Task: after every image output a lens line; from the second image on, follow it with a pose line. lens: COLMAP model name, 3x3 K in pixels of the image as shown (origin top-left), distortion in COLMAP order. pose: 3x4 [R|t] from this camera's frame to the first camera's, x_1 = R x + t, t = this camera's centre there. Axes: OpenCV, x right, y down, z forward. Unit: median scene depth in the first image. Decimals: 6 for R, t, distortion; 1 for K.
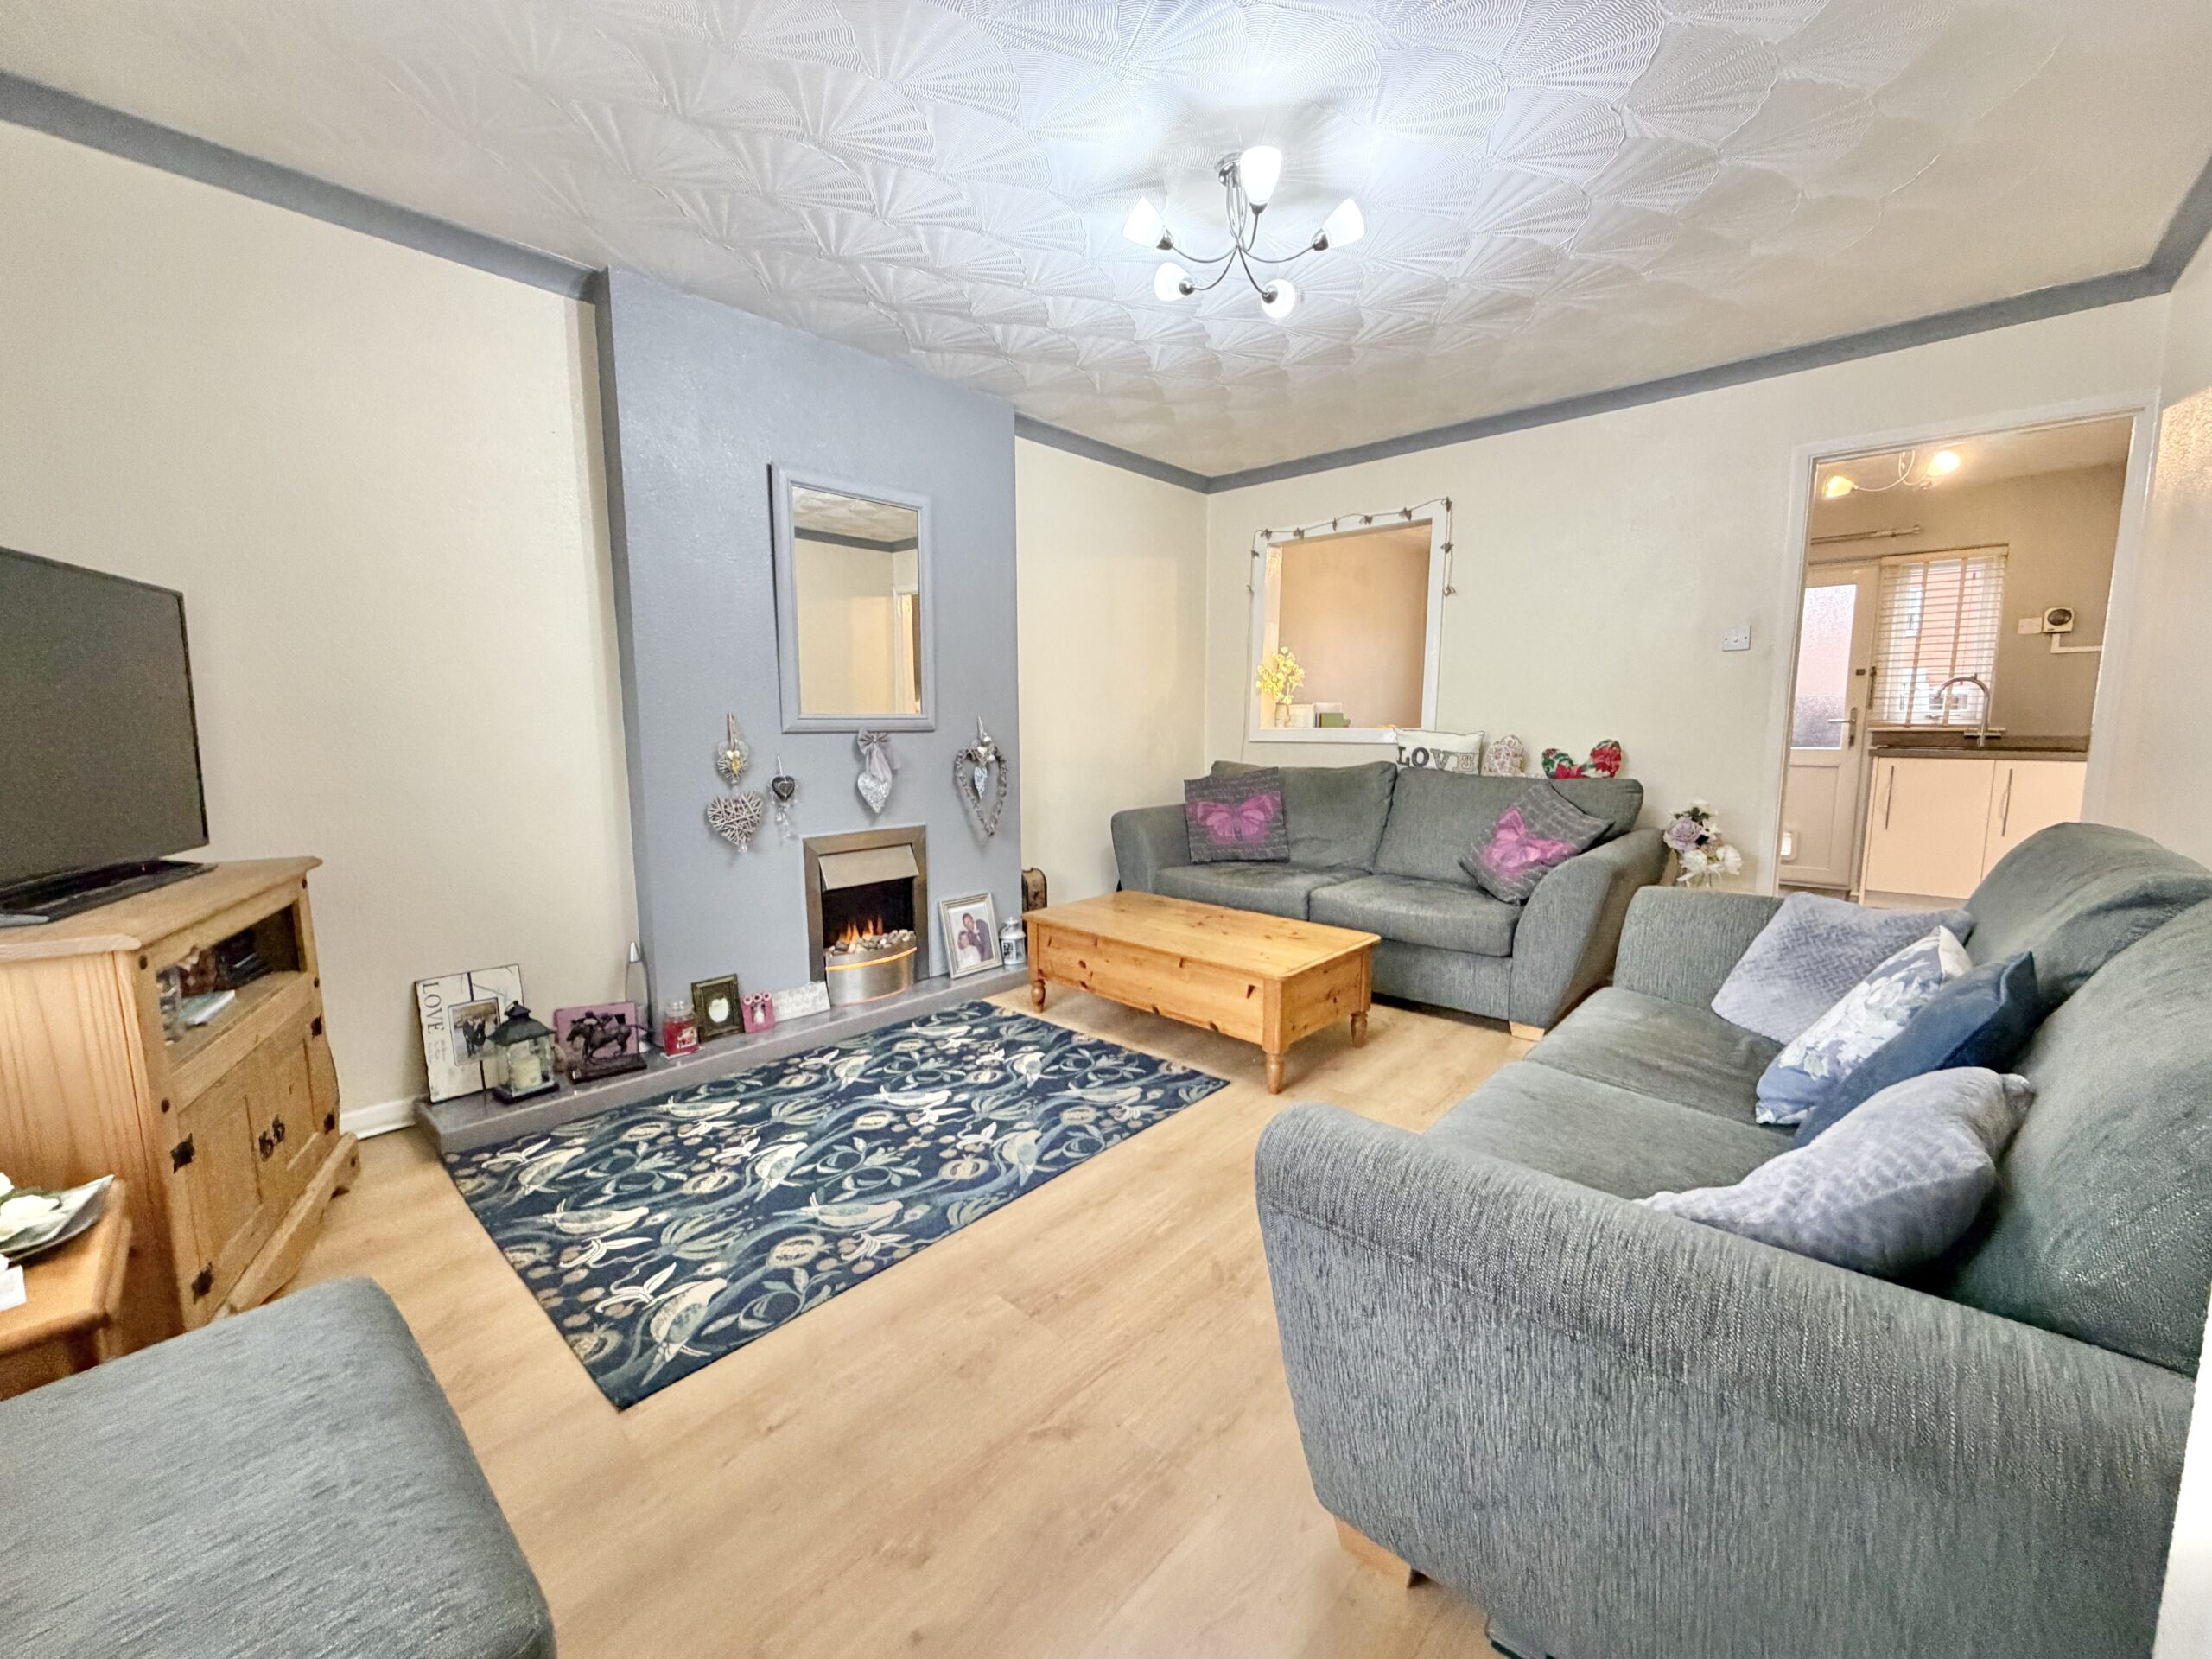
lens RADIAL K [[879.2, 0, 1103.5], [0, 879.2, 830.4], [0, 0, 1]] dist [0.001300, -0.000440]
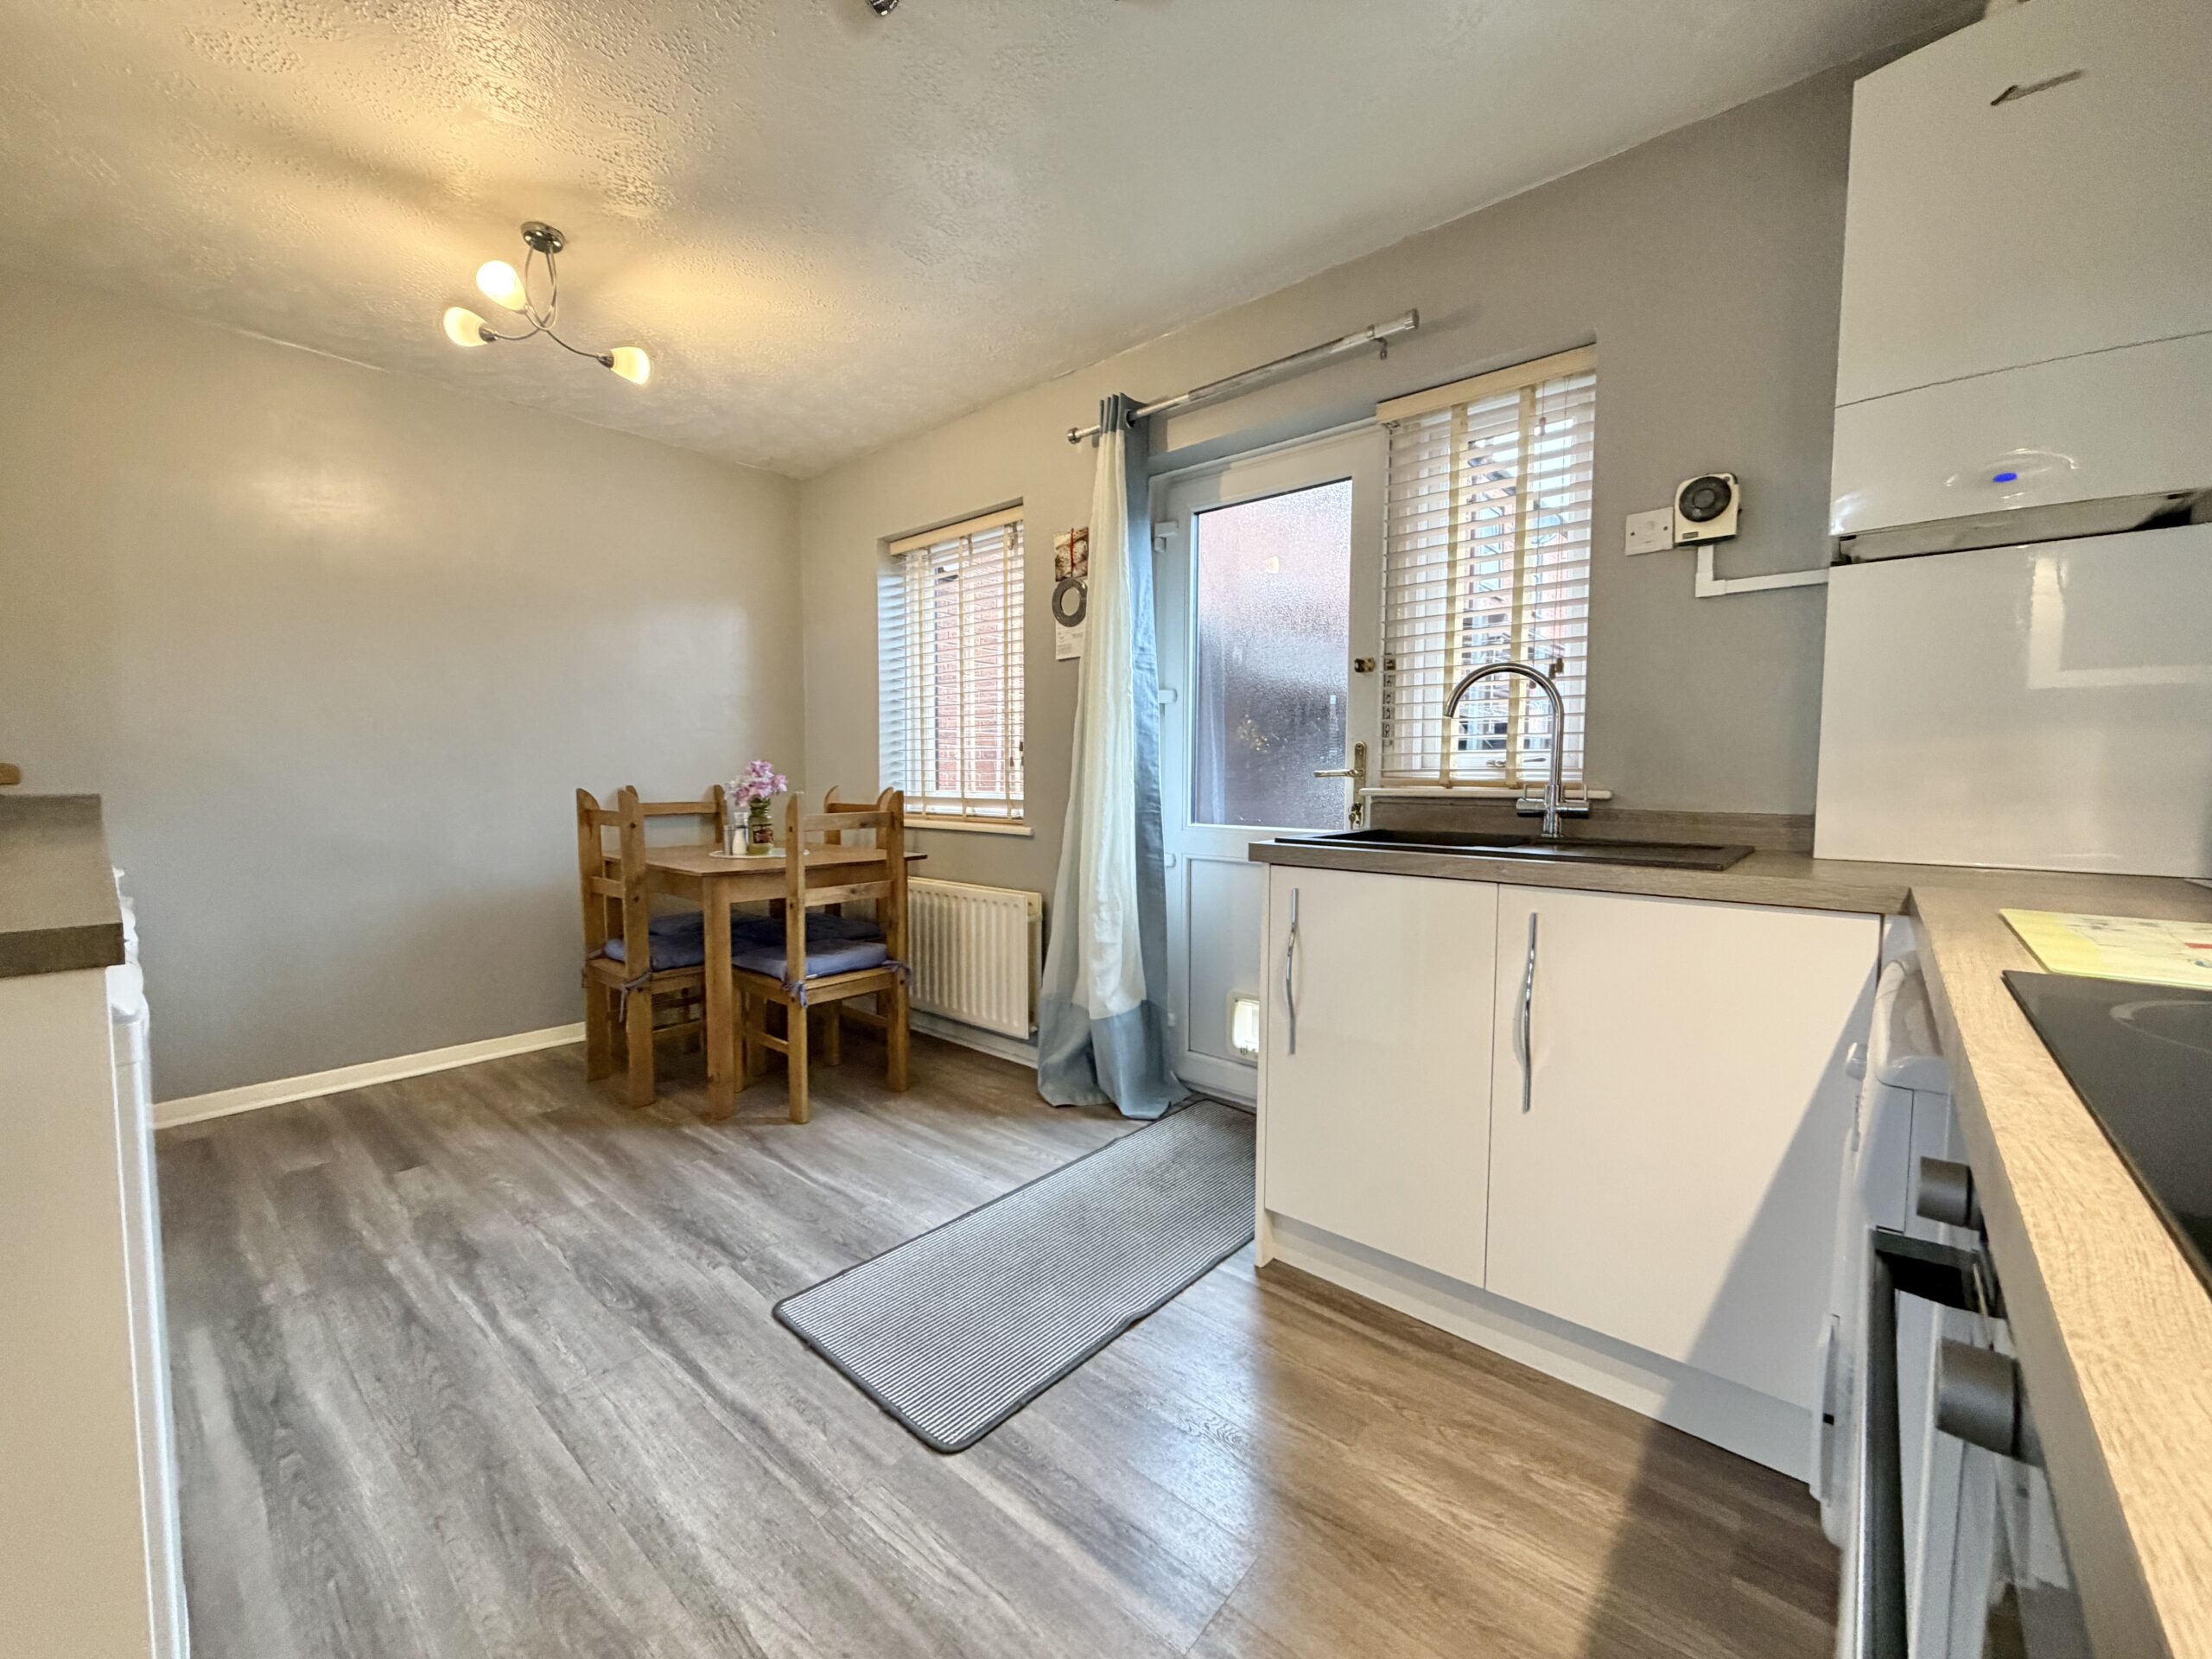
lens RADIAL K [[879.2, 0, 1101.3], [0, 879.2, 827.3], [0, 0, 1]] dist [0.001300, -0.000440]
pose [[0.999844, 0.008098, 0.015697, 1.570921], [-0.007112, 0.998057, -0.061894, -0.147737], [-0.016168, 0.061773, 0.997959, 1.217032]]
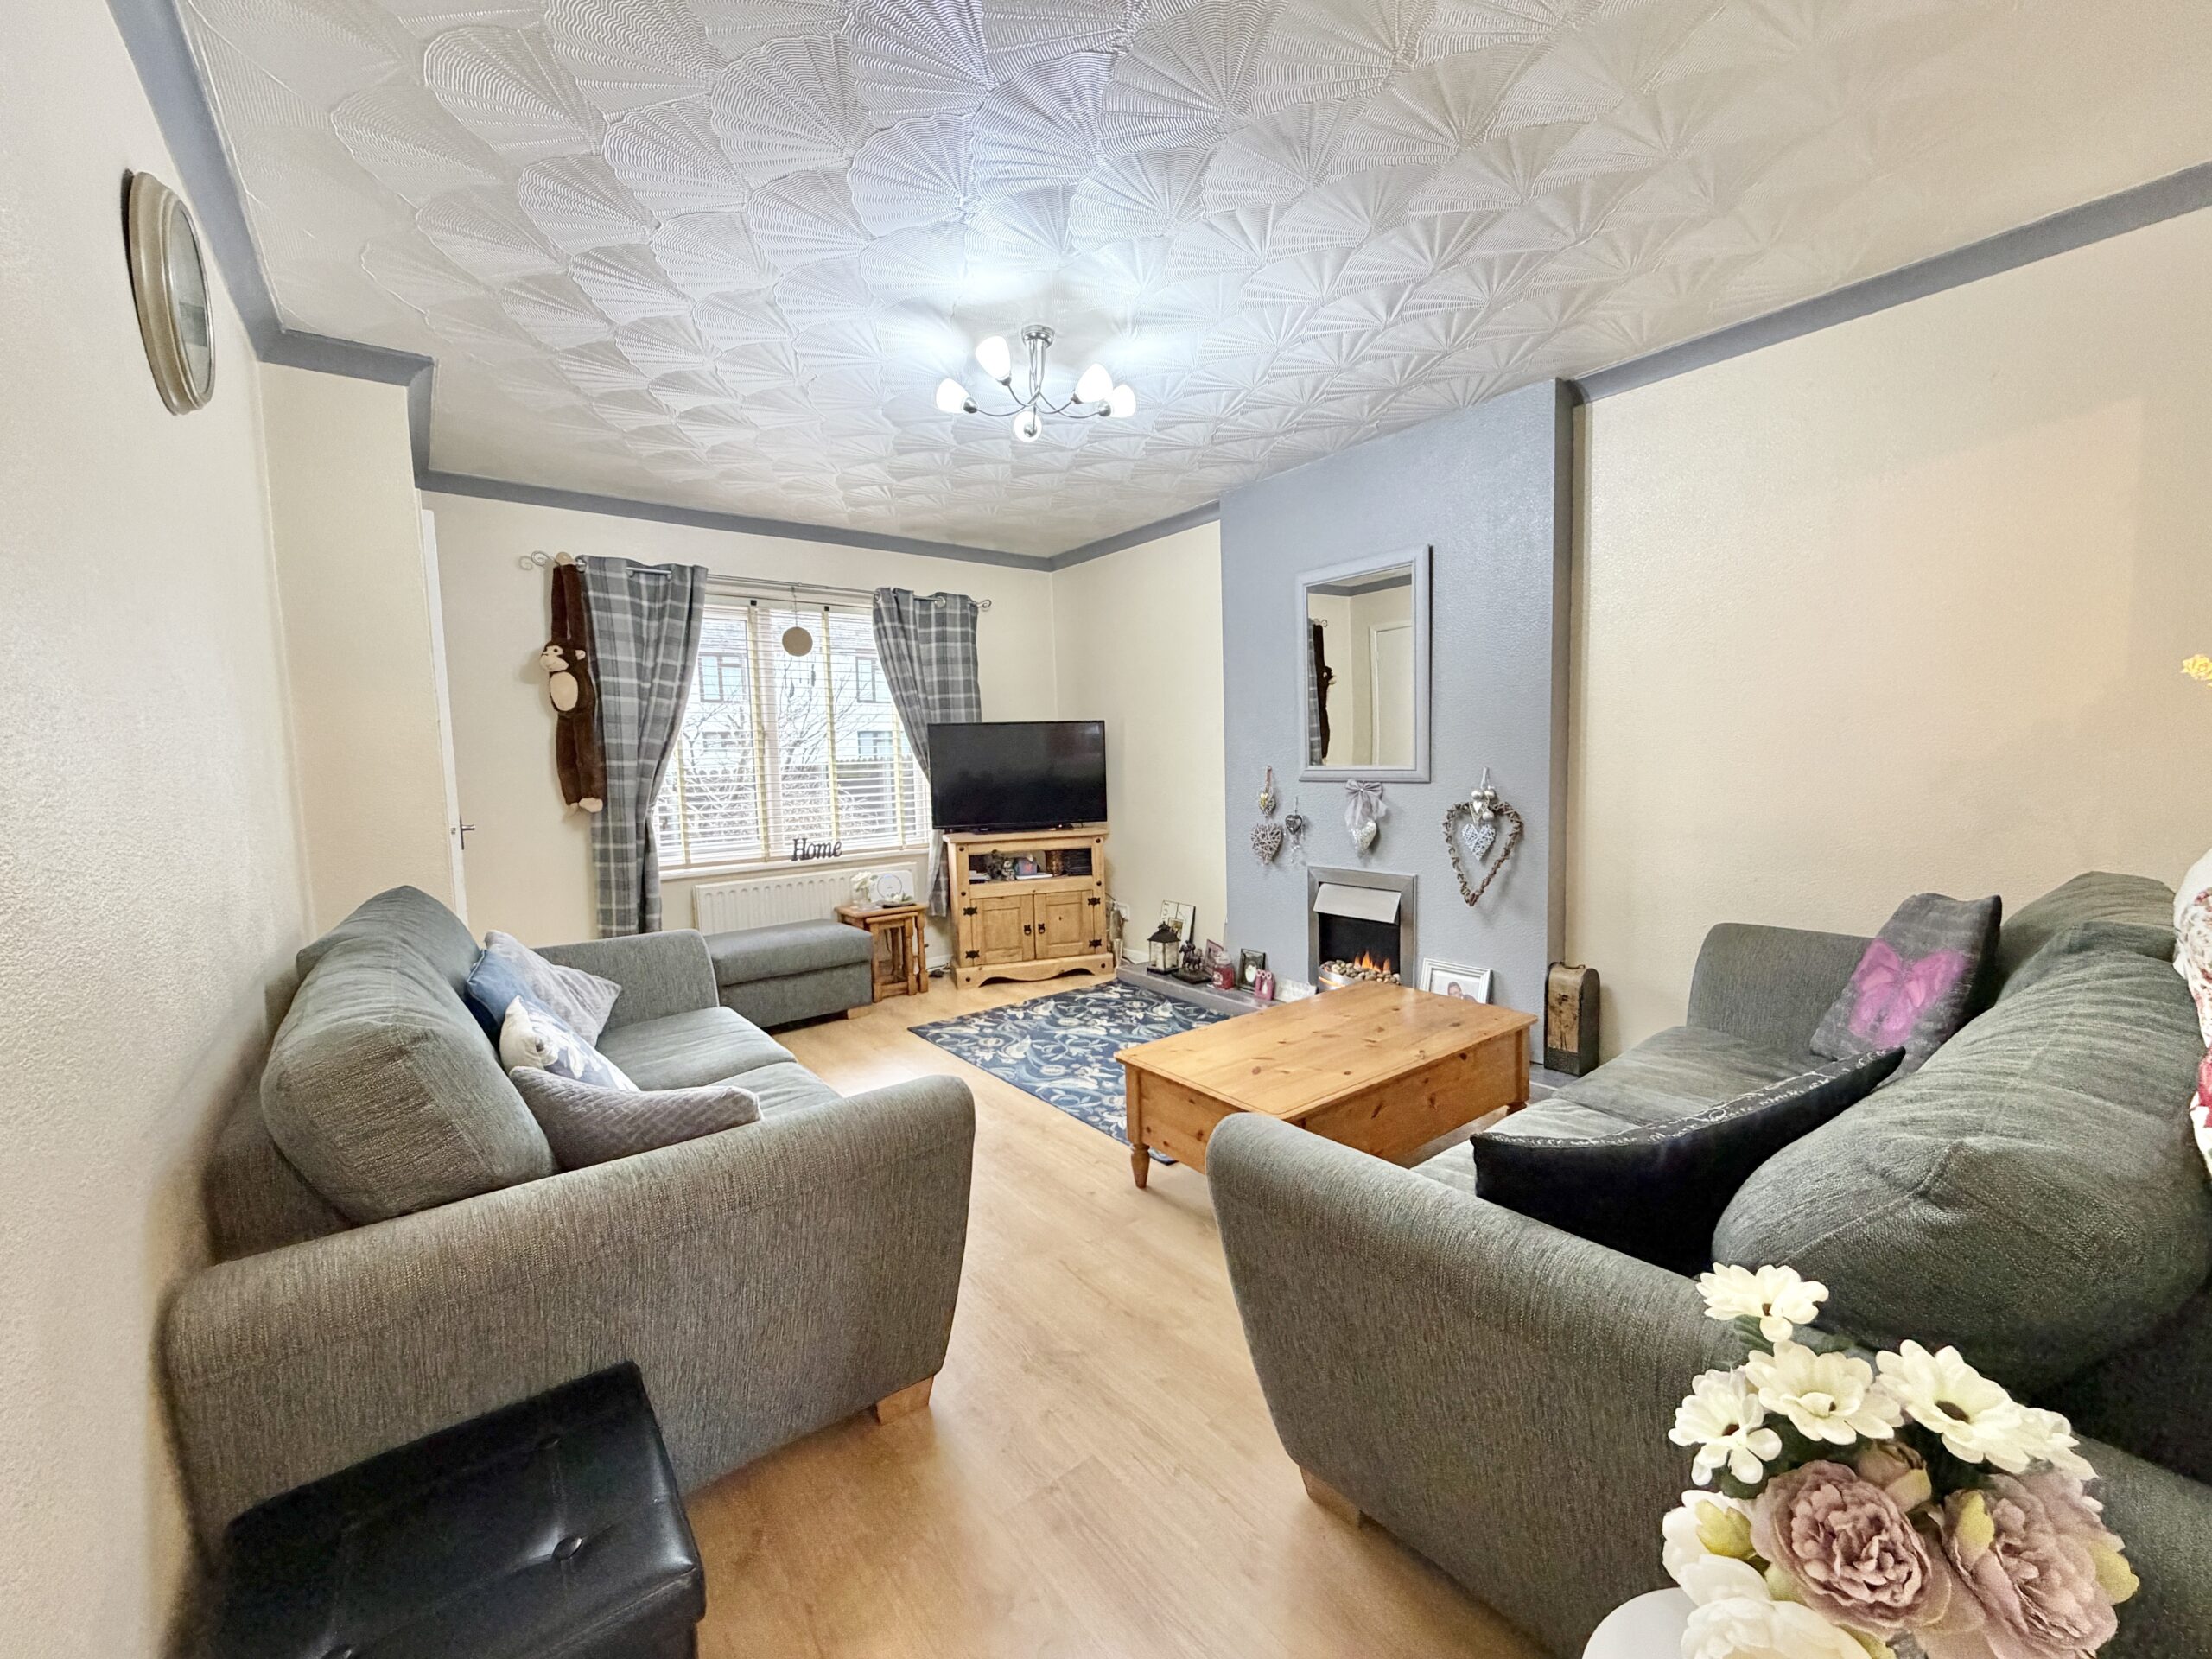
lens RADIAL K [[879.2, 0, 1114.5], [0, 879.2, 826.2], [0, 0, 1]] dist [0.001300, -0.000440]
pose [[-0.166054, 0.085573, -0.982397, 1.153751], [-0.094330, 0.990281, 0.102205, -0.184467], [0.981595, 0.109641, -0.156368, 1.147435]]
